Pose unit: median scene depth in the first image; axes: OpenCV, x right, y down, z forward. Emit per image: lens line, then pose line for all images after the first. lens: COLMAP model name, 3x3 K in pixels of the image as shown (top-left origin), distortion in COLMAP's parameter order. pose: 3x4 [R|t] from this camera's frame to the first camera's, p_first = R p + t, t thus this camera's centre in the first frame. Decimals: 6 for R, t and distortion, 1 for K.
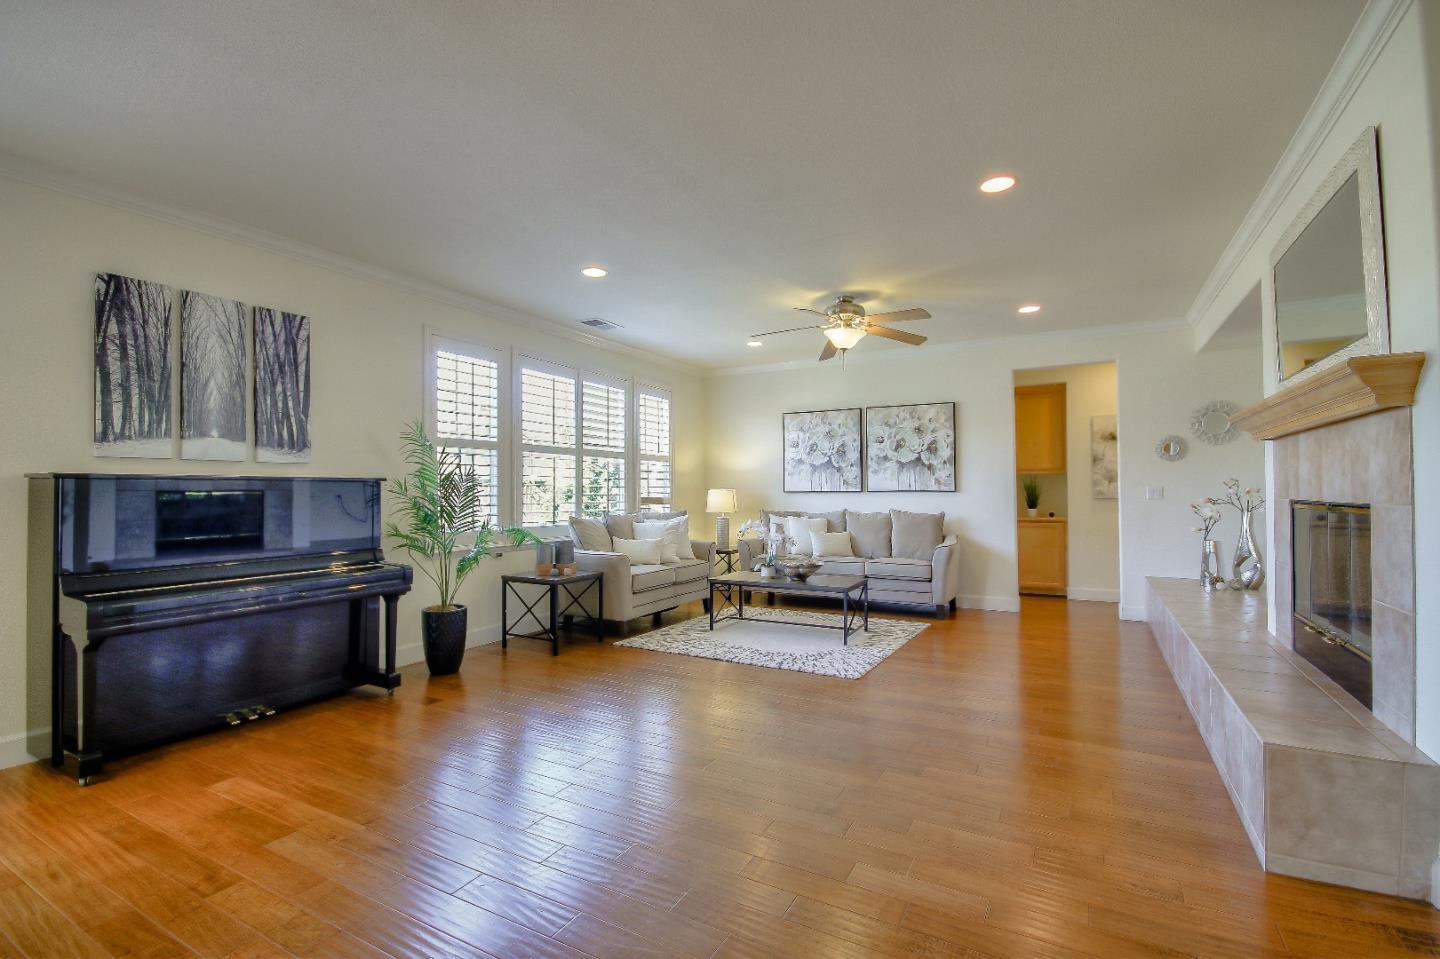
lens RADIAL K [[660.1, 0, 707.6], [0, 660.1, 473.6], [0, 0, 1]] dist [0.004997, -0.009619]
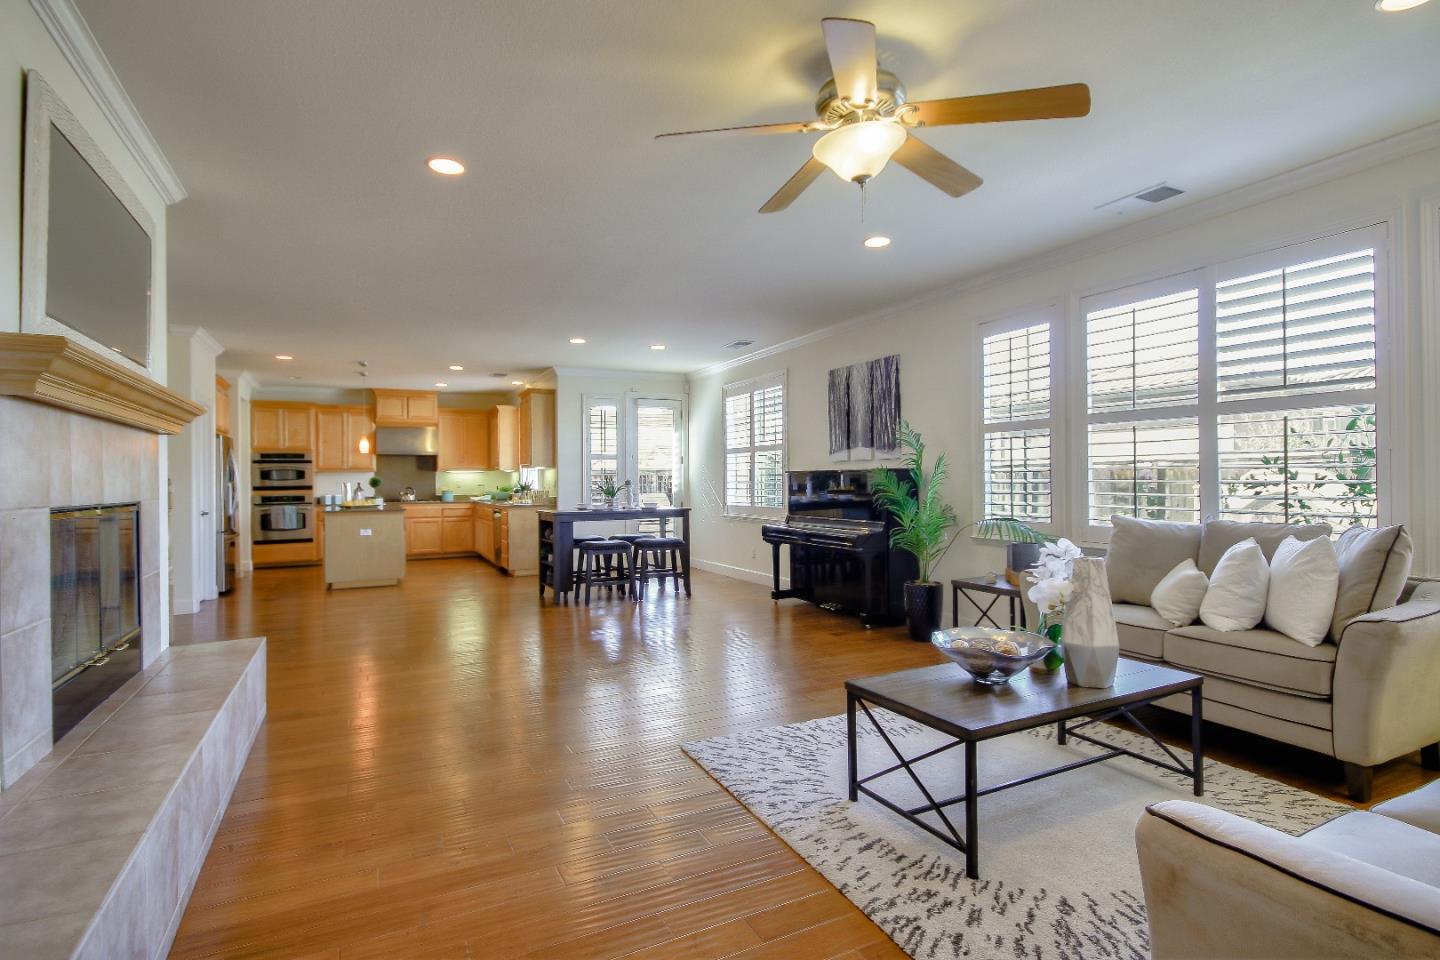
lens RADIAL K [[738.5, 0, 723.4], [0, 738.5, 477.0], [0, 0, 1]] dist [-0.002086, 0.001536]
pose [[-0.563835, 0.007424, -0.825854, 0.914101], [0.033102, 0.999359, -0.013616, 0.033183], [0.825224, -0.035014, -0.563719, 1.592982]]
